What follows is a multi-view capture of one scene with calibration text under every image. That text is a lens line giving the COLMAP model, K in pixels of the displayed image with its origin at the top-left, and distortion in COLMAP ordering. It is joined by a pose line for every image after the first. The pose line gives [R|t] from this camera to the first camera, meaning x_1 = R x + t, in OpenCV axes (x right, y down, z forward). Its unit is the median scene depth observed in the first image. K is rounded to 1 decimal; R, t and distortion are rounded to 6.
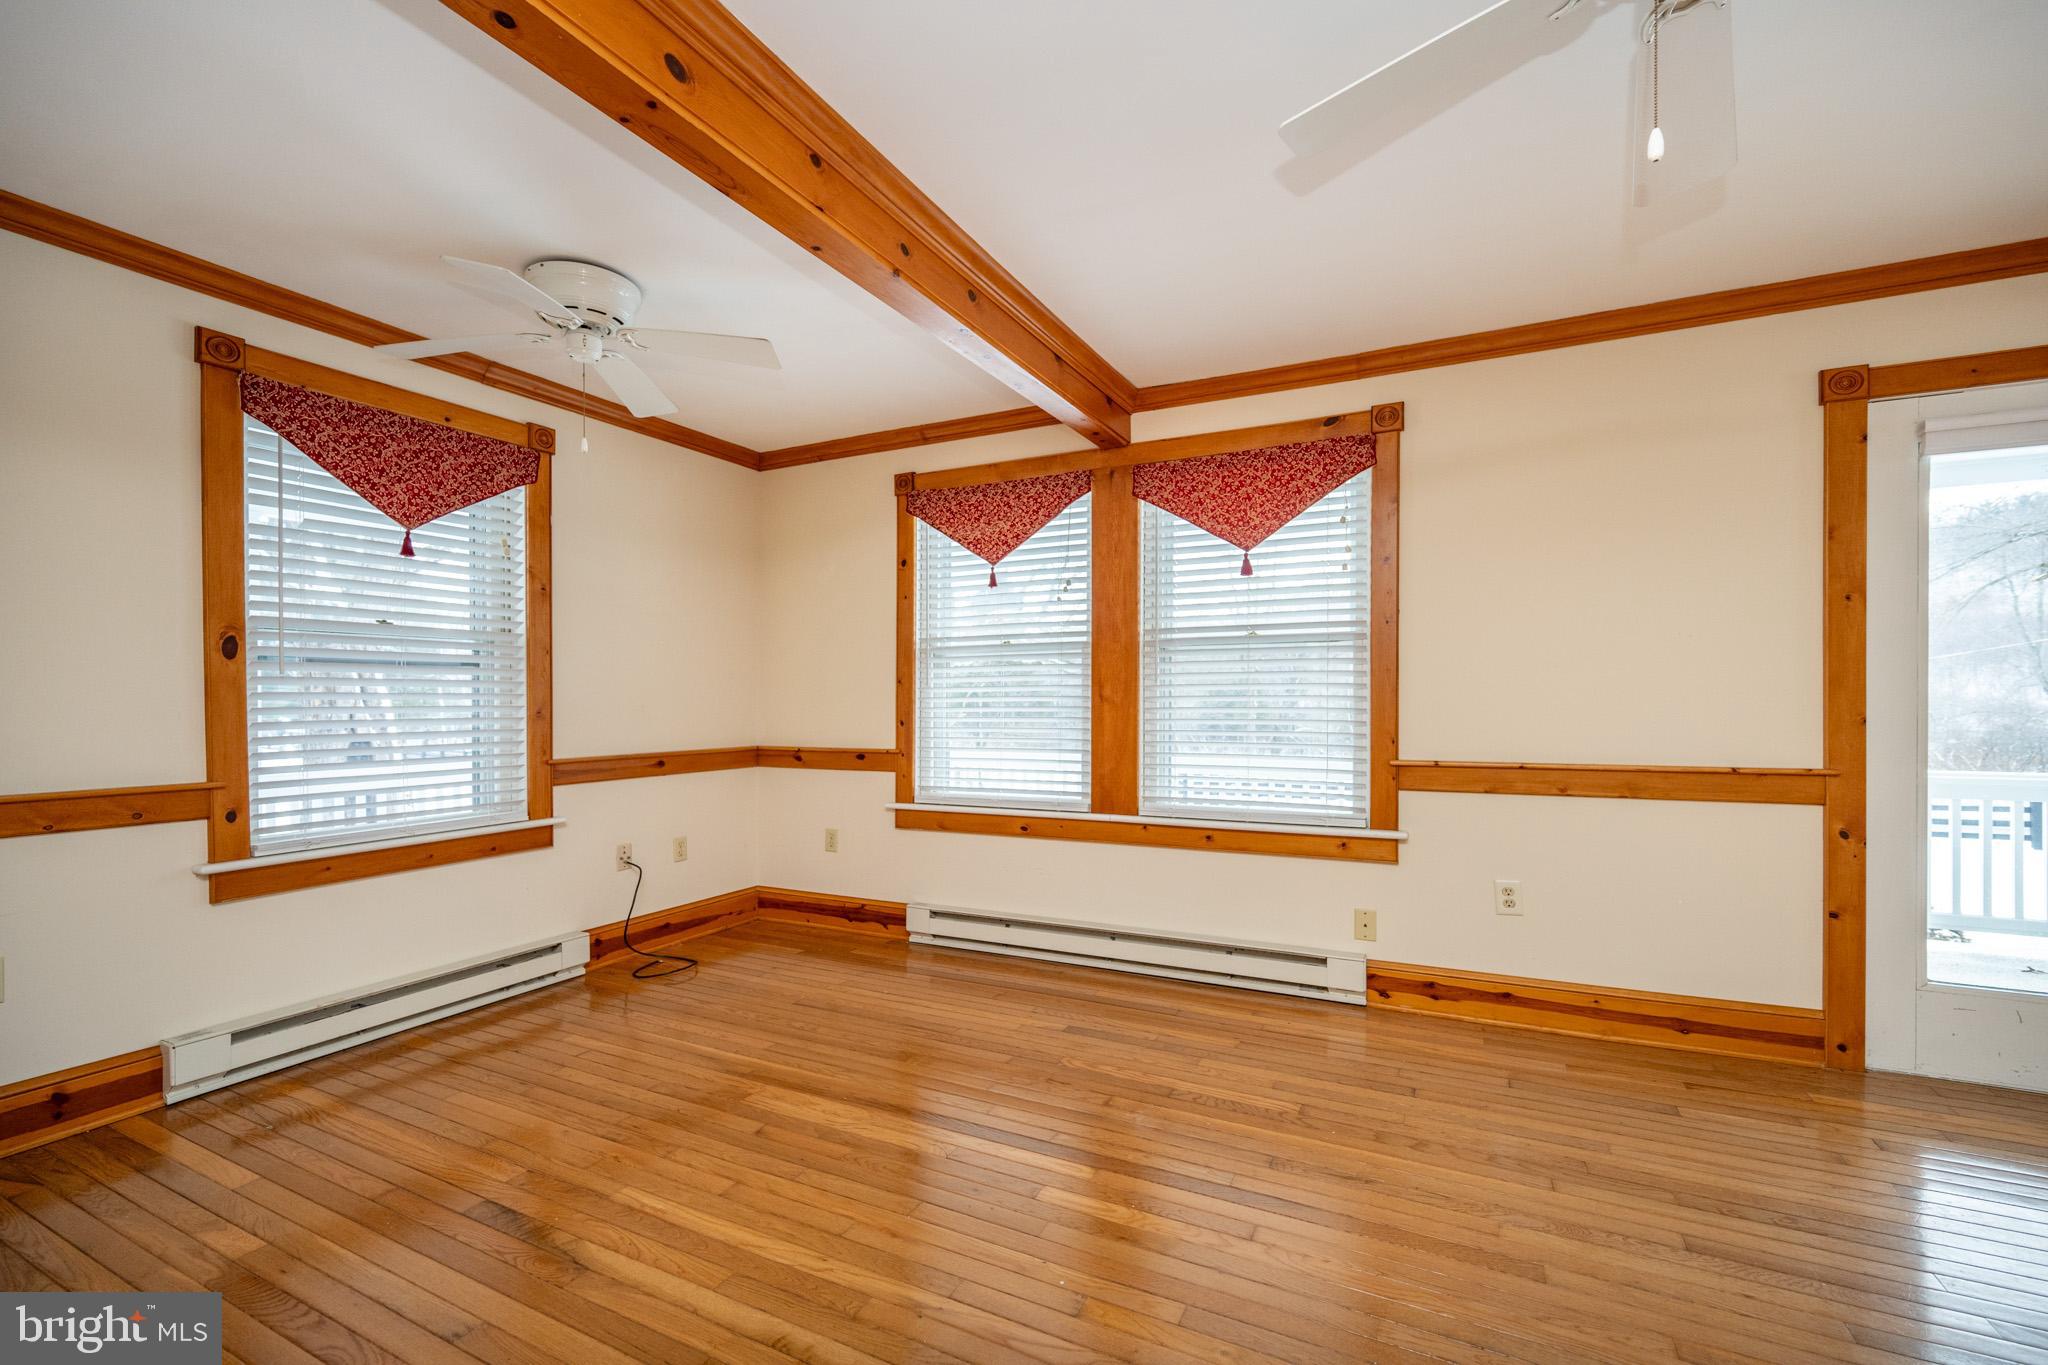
lens RADIAL K [[824.2, 0, 1075.5], [0, 824.2, 696.7], [0, 0, 1]] dist [0.000353, -0.000442]
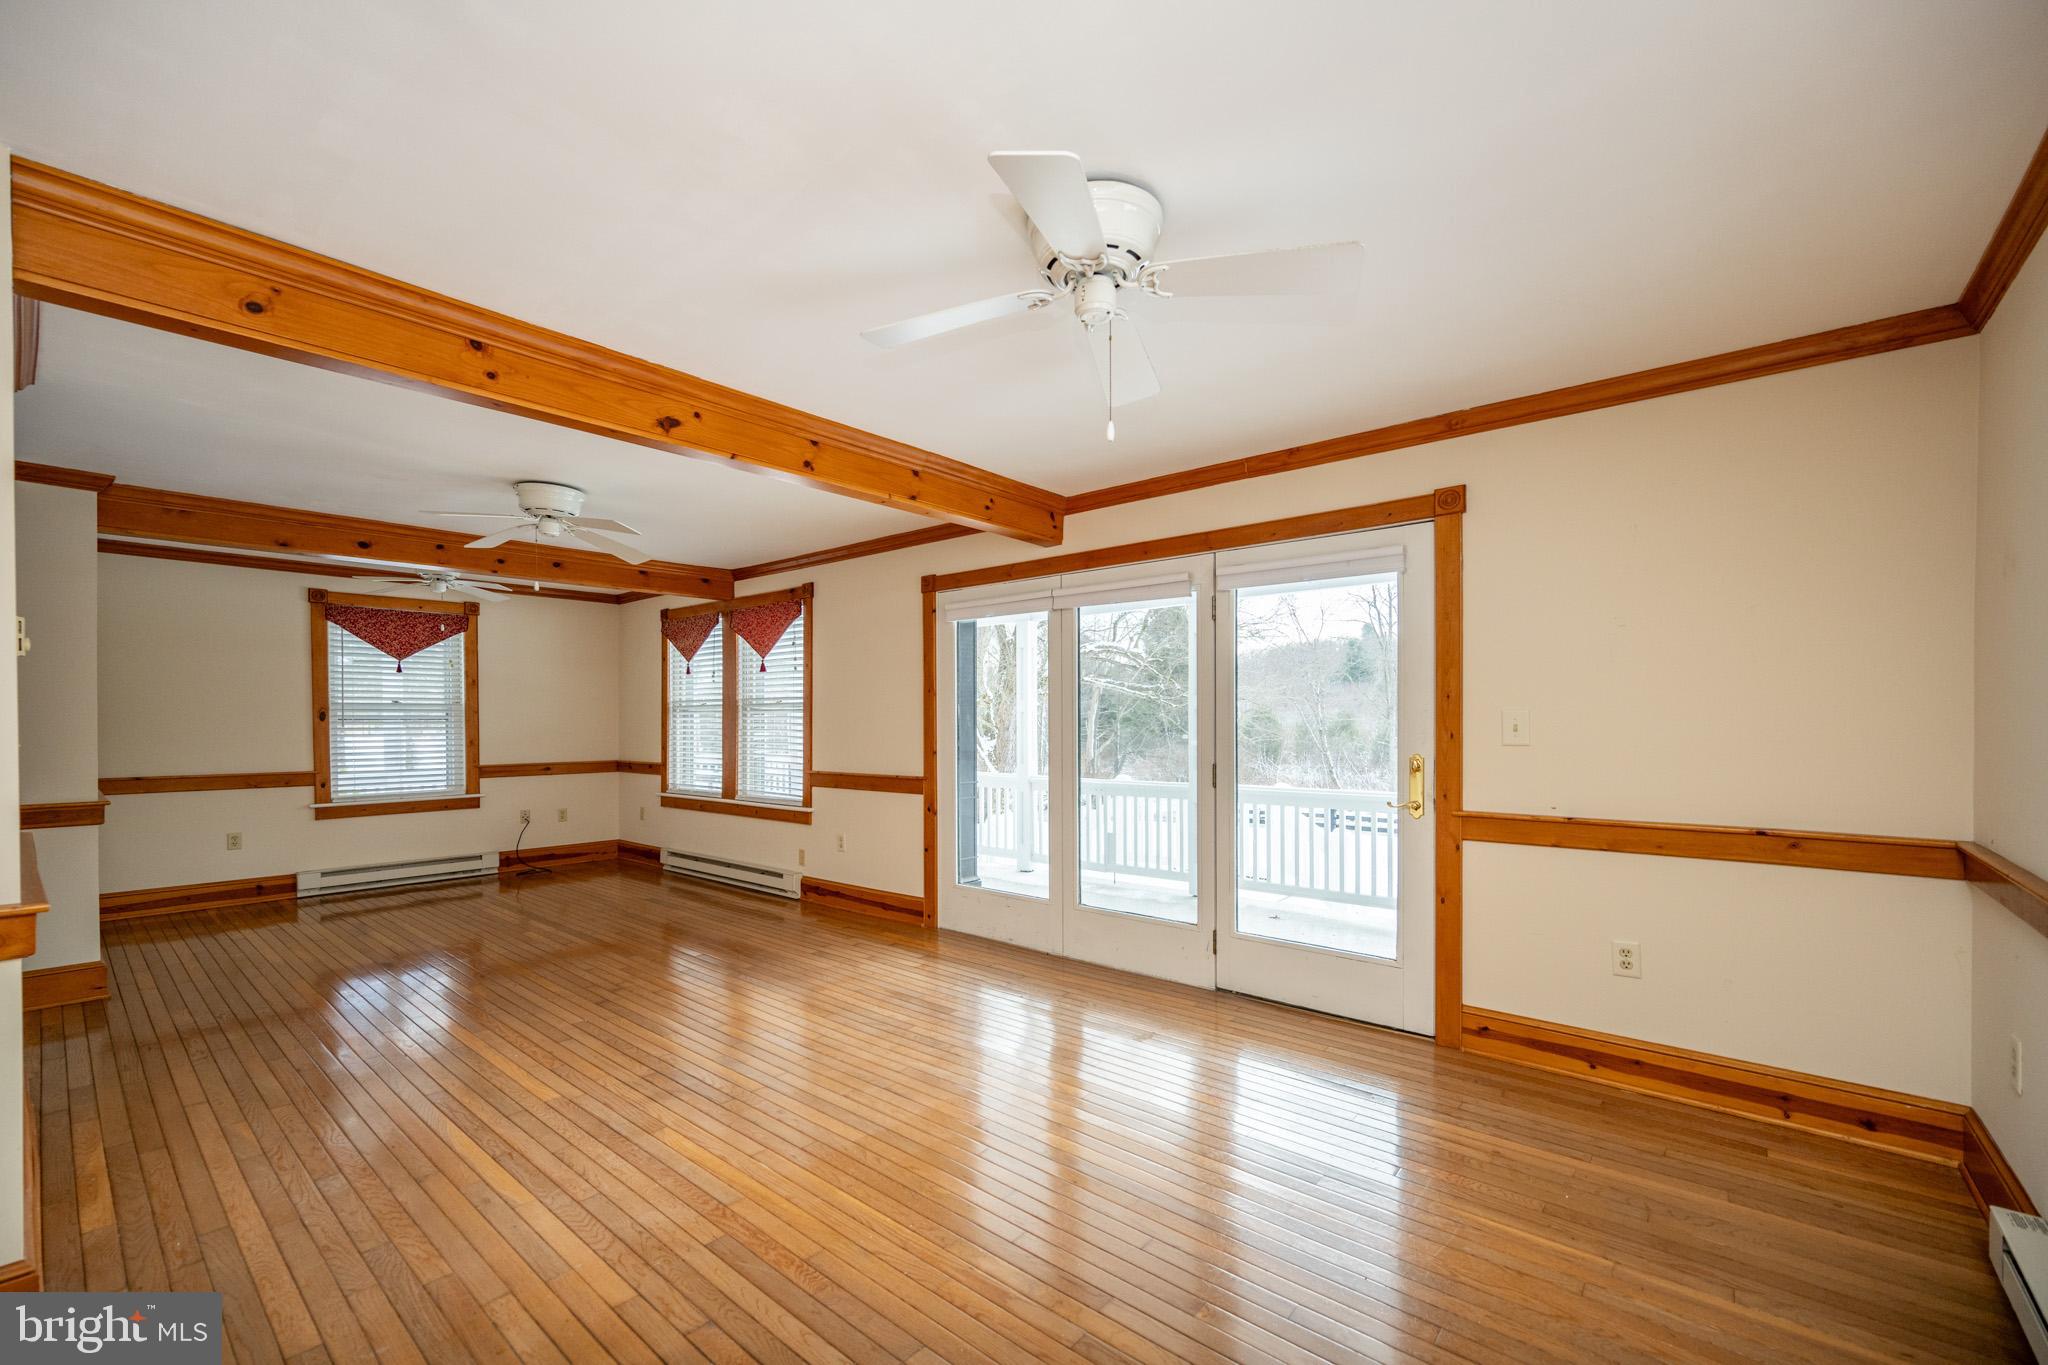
lens RADIAL K [[824.2, 0, 1074.4], [0, 824.2, 719.6], [0, 0, 1]] dist [0.000353, -0.000442]
pose [[0.970173, 0.000106, -0.242415, 1.426502], [0.000649, 0.999995, 0.003035, -0.045655], [0.242414, -0.003102, 0.970168, -0.685492]]
